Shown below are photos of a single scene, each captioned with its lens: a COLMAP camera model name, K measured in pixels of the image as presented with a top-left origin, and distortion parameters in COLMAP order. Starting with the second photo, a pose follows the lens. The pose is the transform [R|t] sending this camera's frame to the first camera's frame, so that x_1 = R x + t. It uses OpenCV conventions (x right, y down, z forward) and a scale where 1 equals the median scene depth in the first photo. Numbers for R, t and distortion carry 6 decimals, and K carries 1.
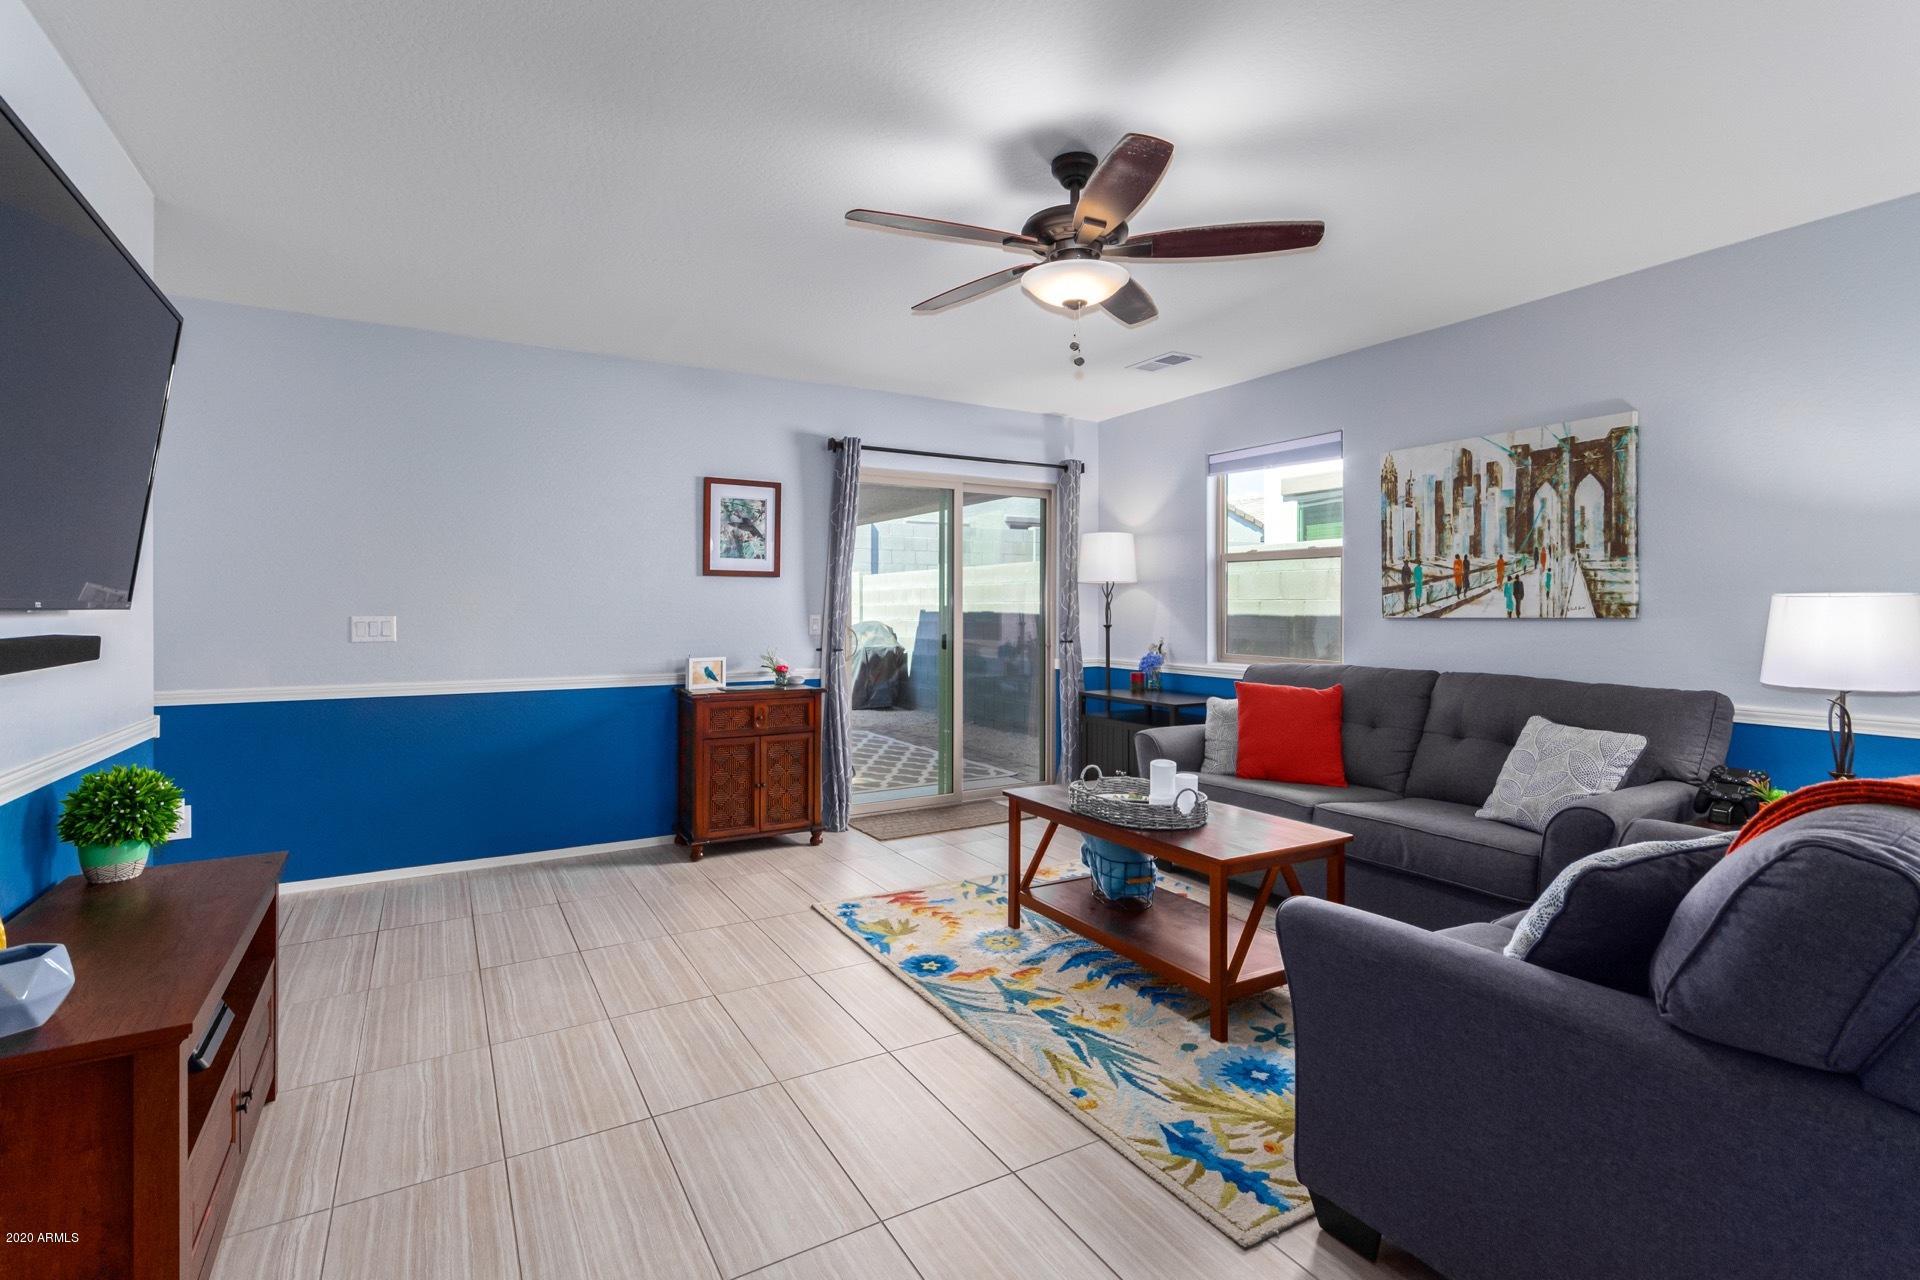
lens RADIAL K [[894.2, 0, 960.2], [0, 894.2, 605.5], [0, 0, 1]] dist [0.003809, 0.000616]
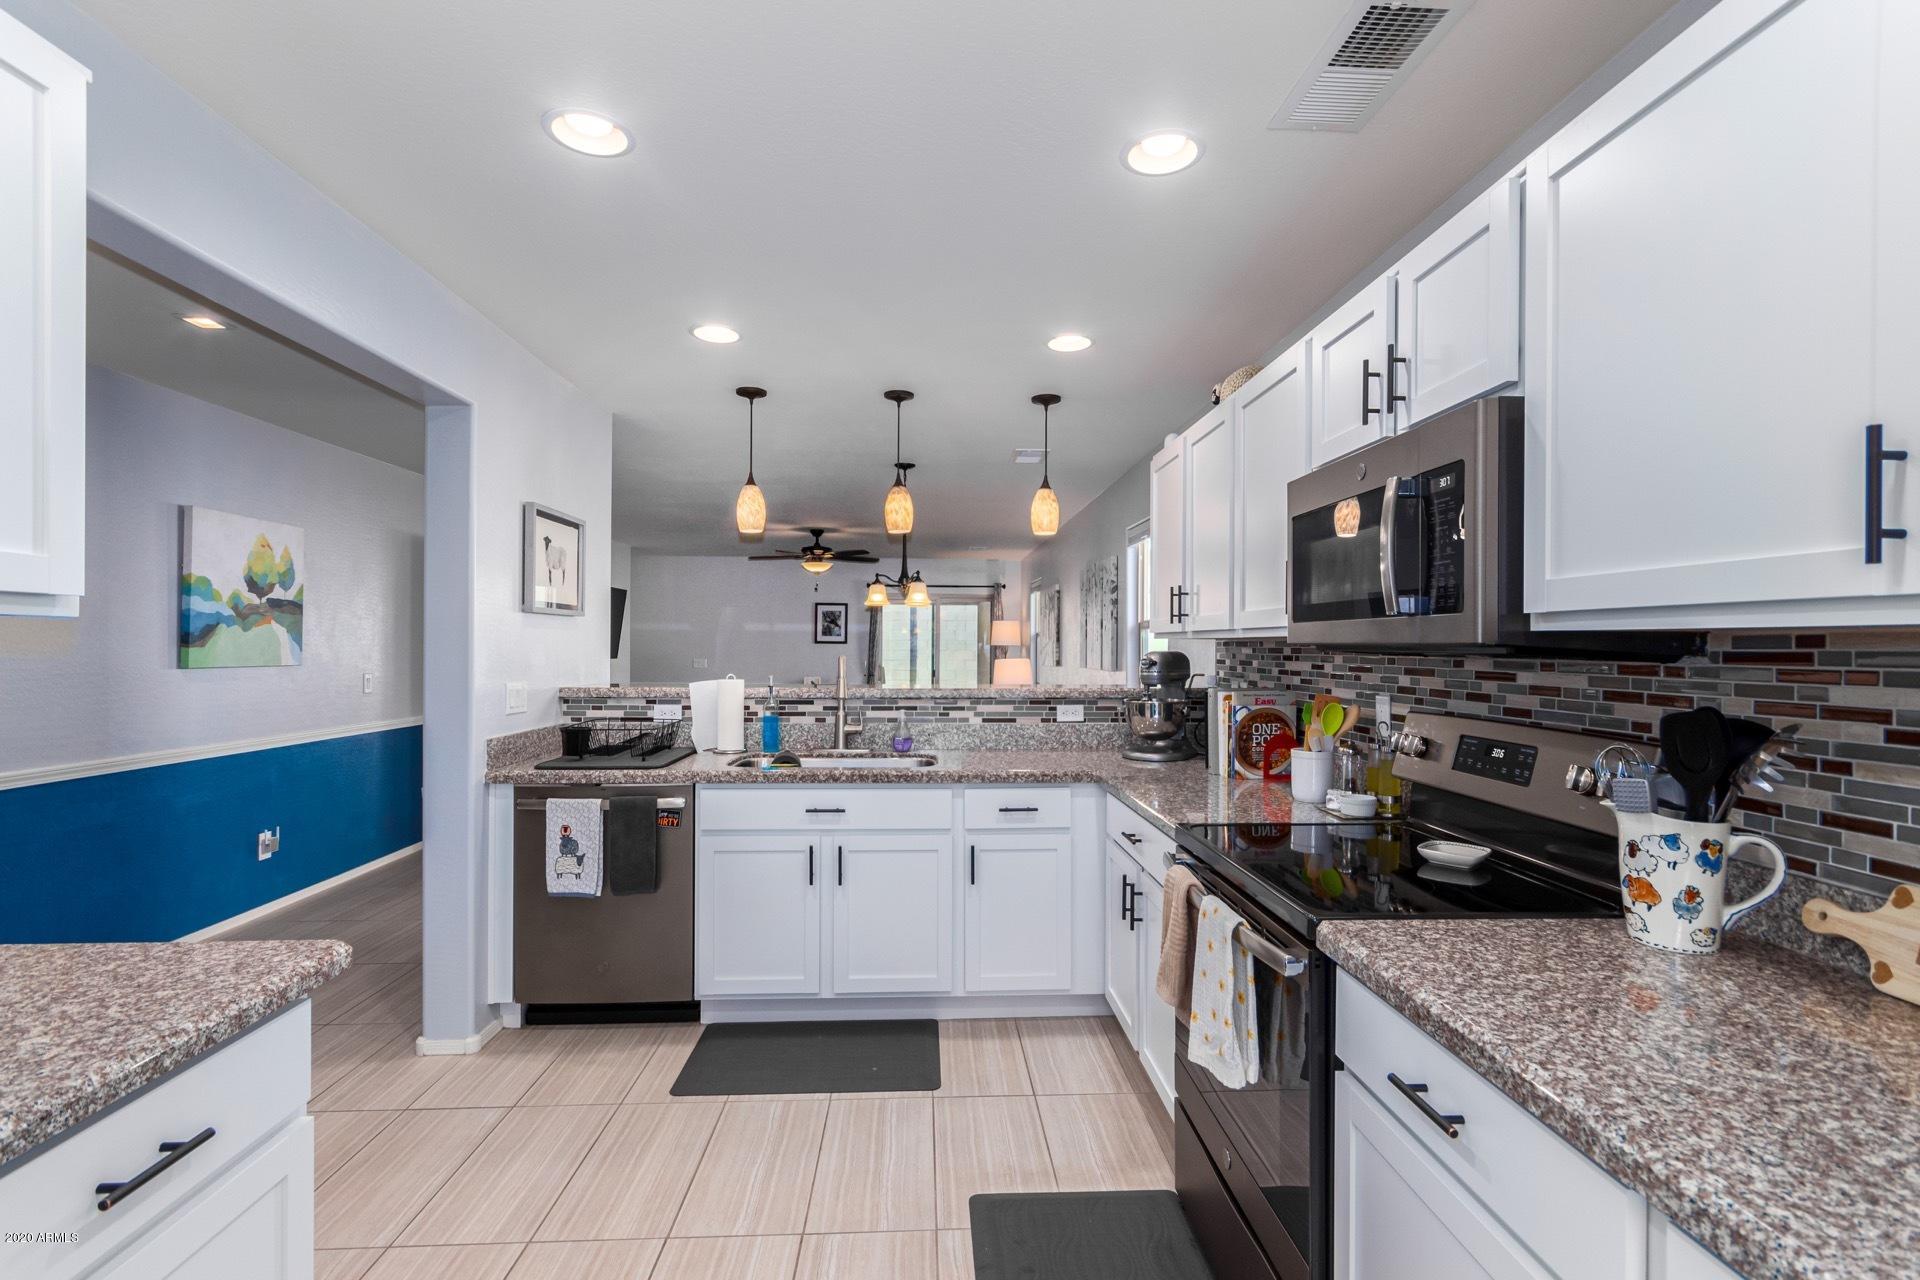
lens RADIAL K [[894.2, 0, 964.5], [0, 894.2, 644.5], [0, 0, 1]] dist [0.003809, 0.000616]
pose [[0.883536, 0.004299, -0.468344, 1.611626], [-0.004454, 0.999990, 0.000776, -0.046388], [0.468343, 0.001401, 0.883546, -1.261482]]
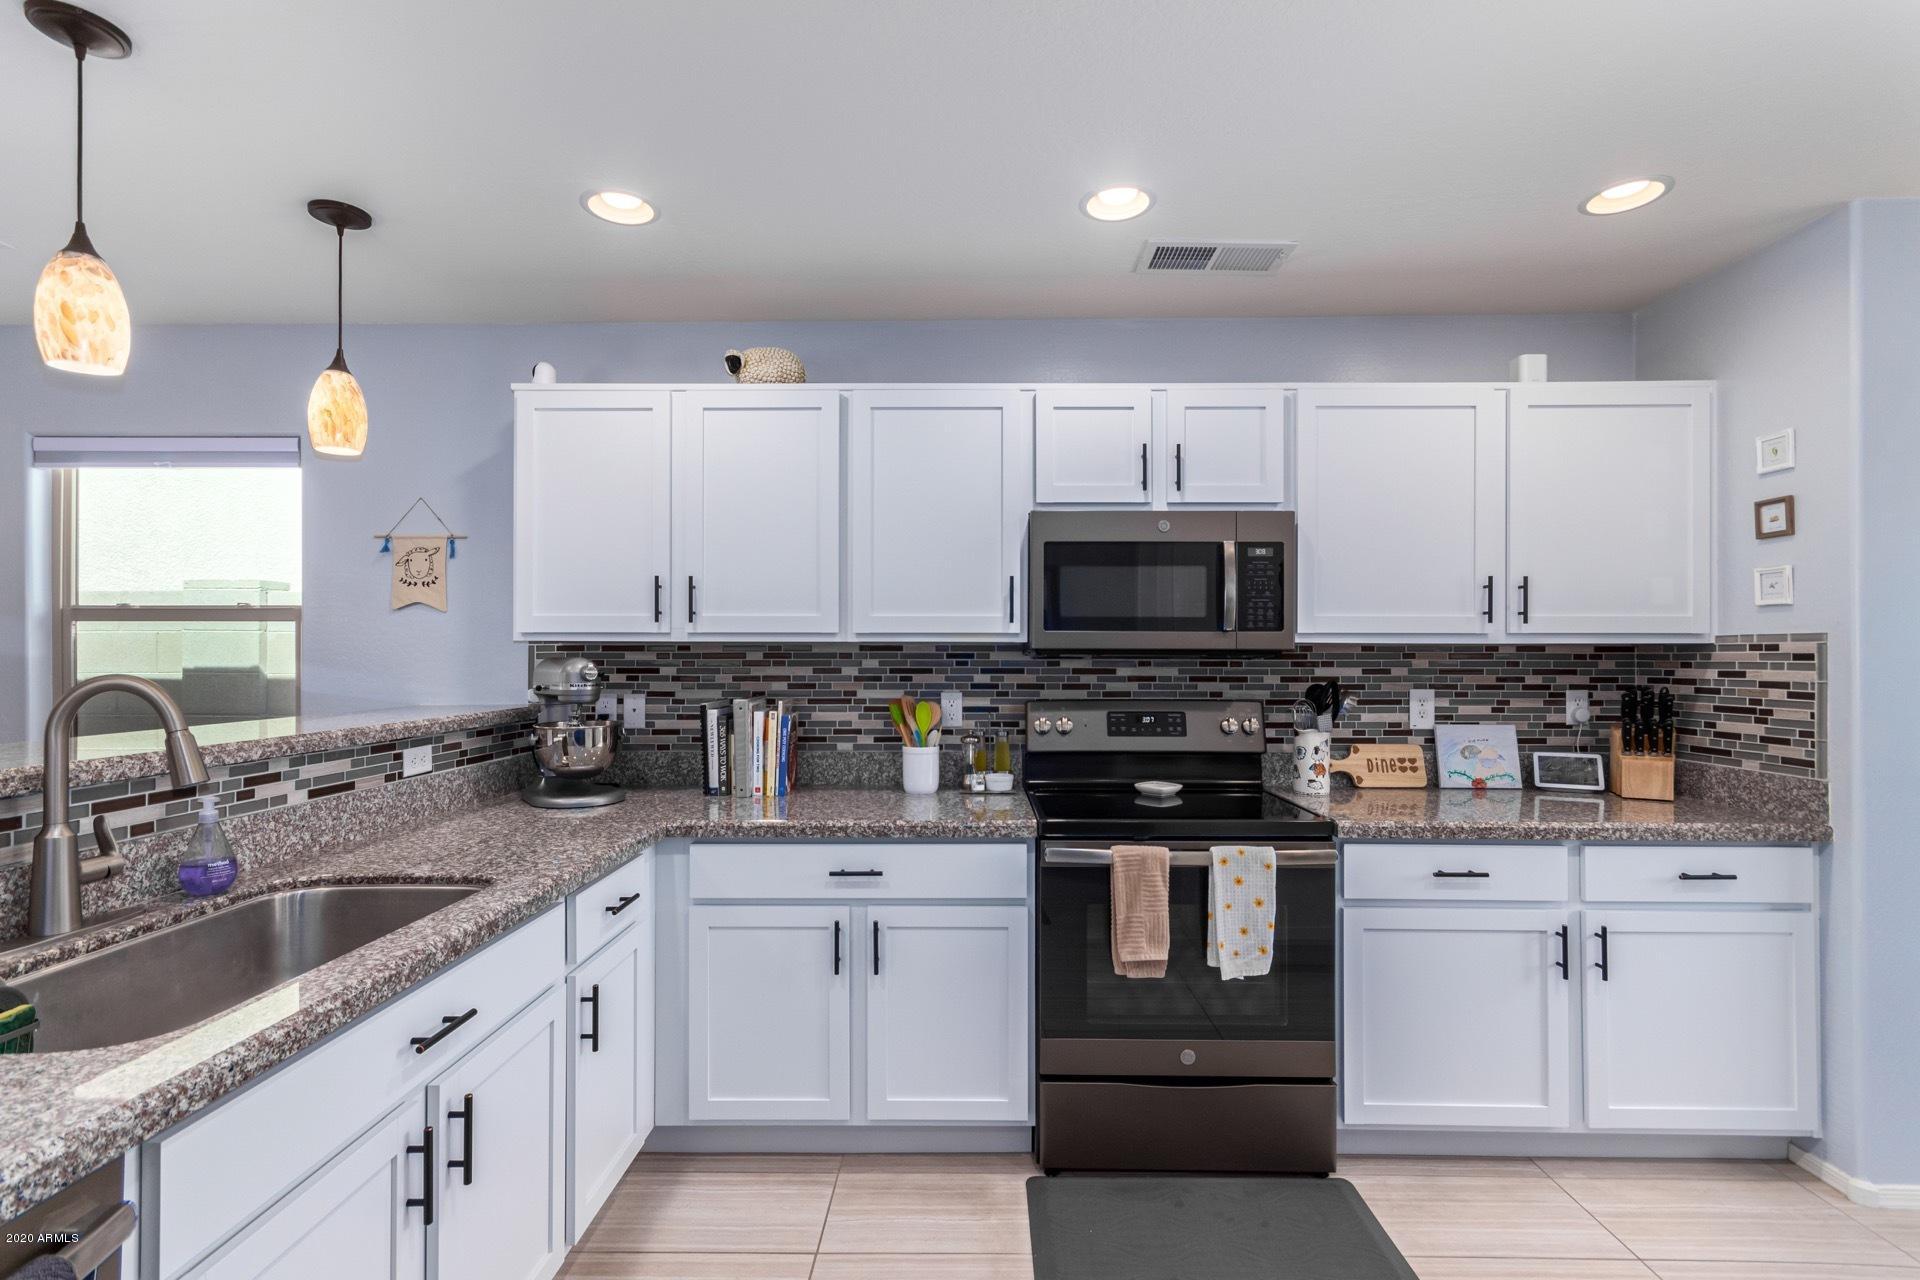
lens RADIAL K [[894.2, 0, 958.8], [0, 894.2, 653.3], [0, 0, 1]] dist [0.003809, 0.000616]
pose [[0.519983, 0.005117, 0.854161, 0.842595], [-0.002320, 0.999987, -0.004578, -0.039778], [-0.854173, 0.000398, 0.519988, -0.920620]]
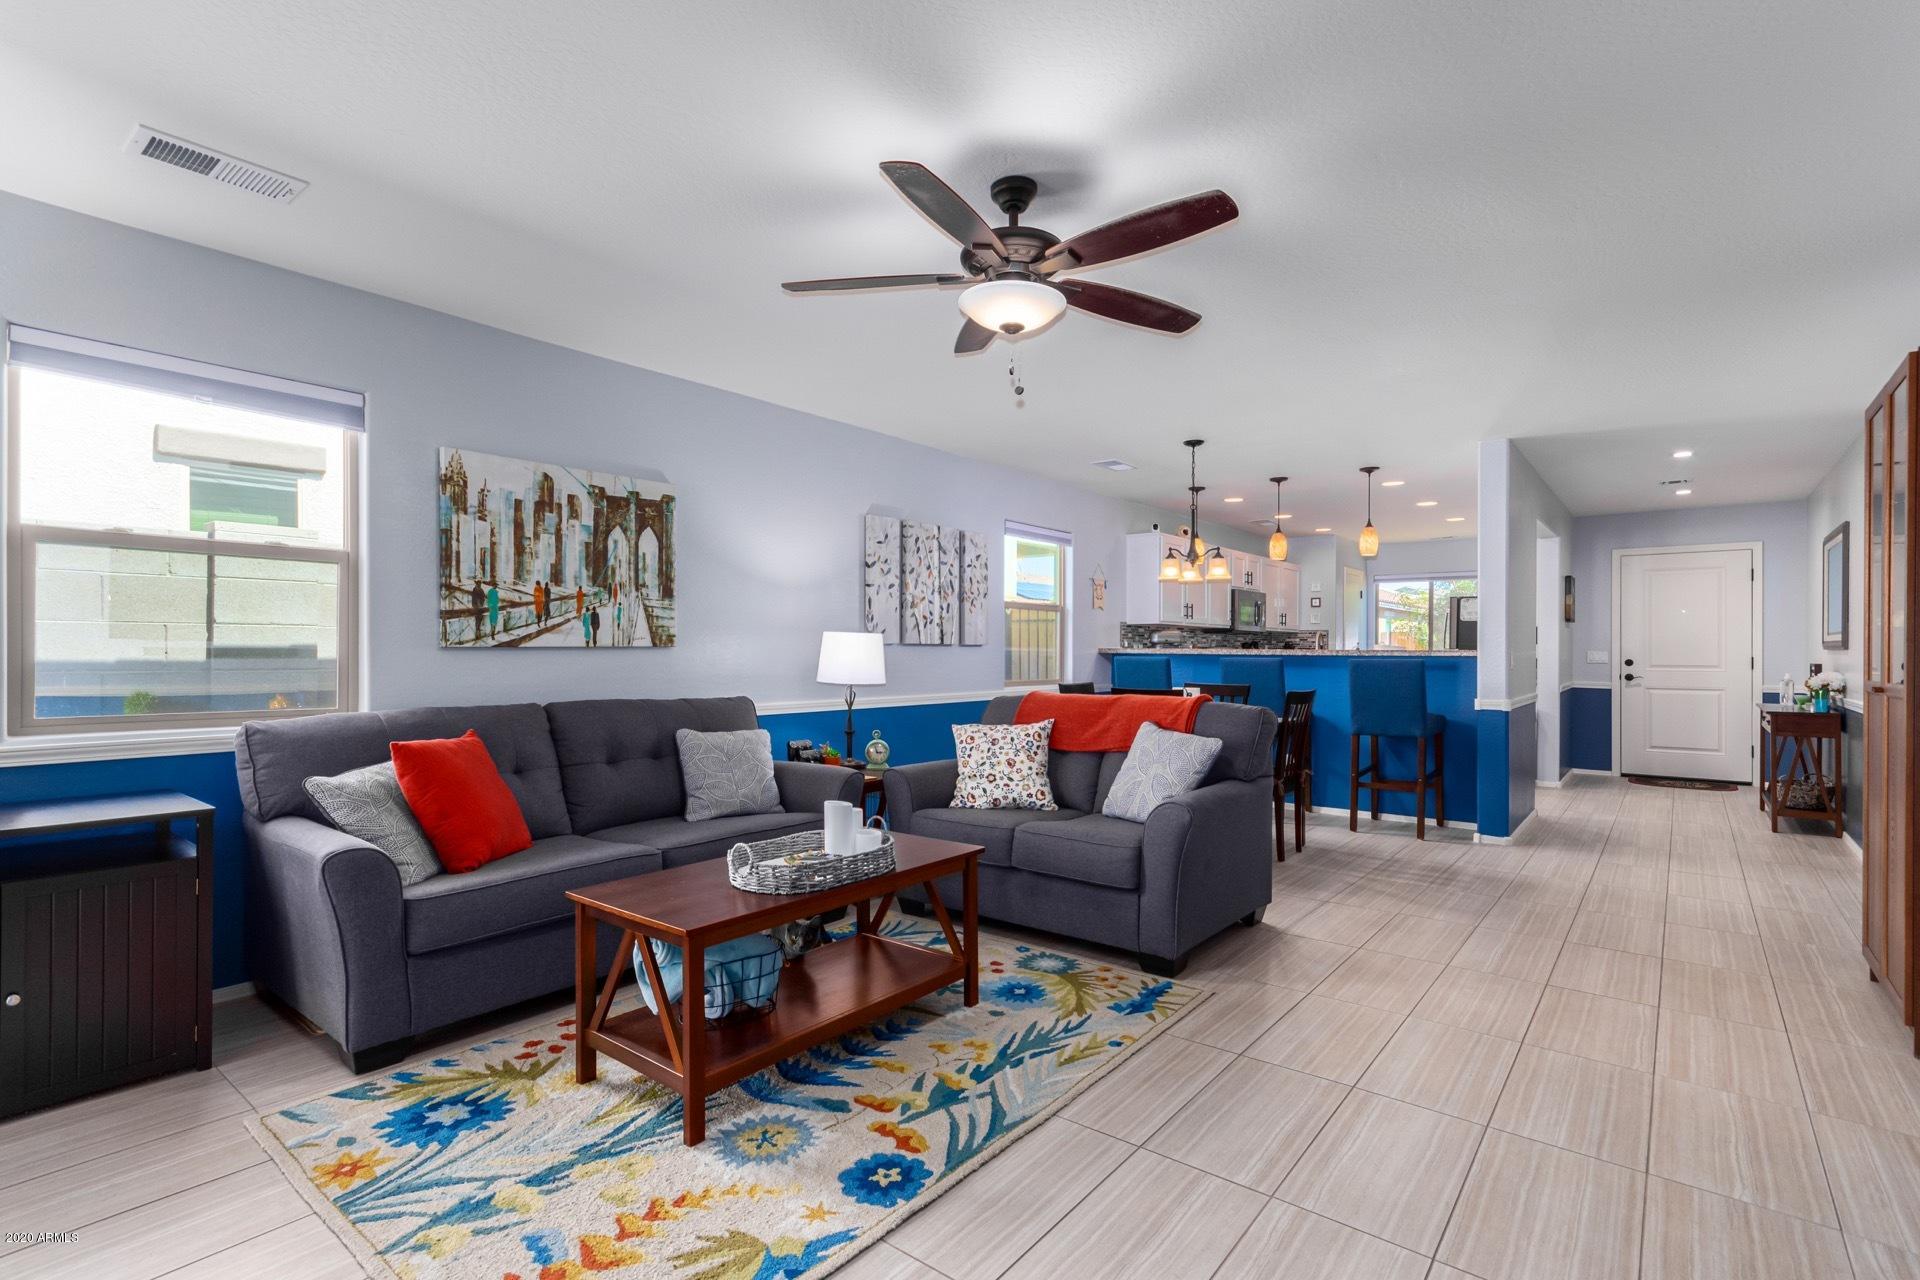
lens RADIAL K [[894.2, 0, 975.1], [0, 894.2, 651.6], [0, 0, 1]] dist [0.003809, 0.000616]
pose [[-0.360640, -0.003871, 0.932697, -0.578897], [-0.007594, 0.999970, 0.001214, 0.015913], [-0.932674, -0.006645, -0.360659, 1.026602]]
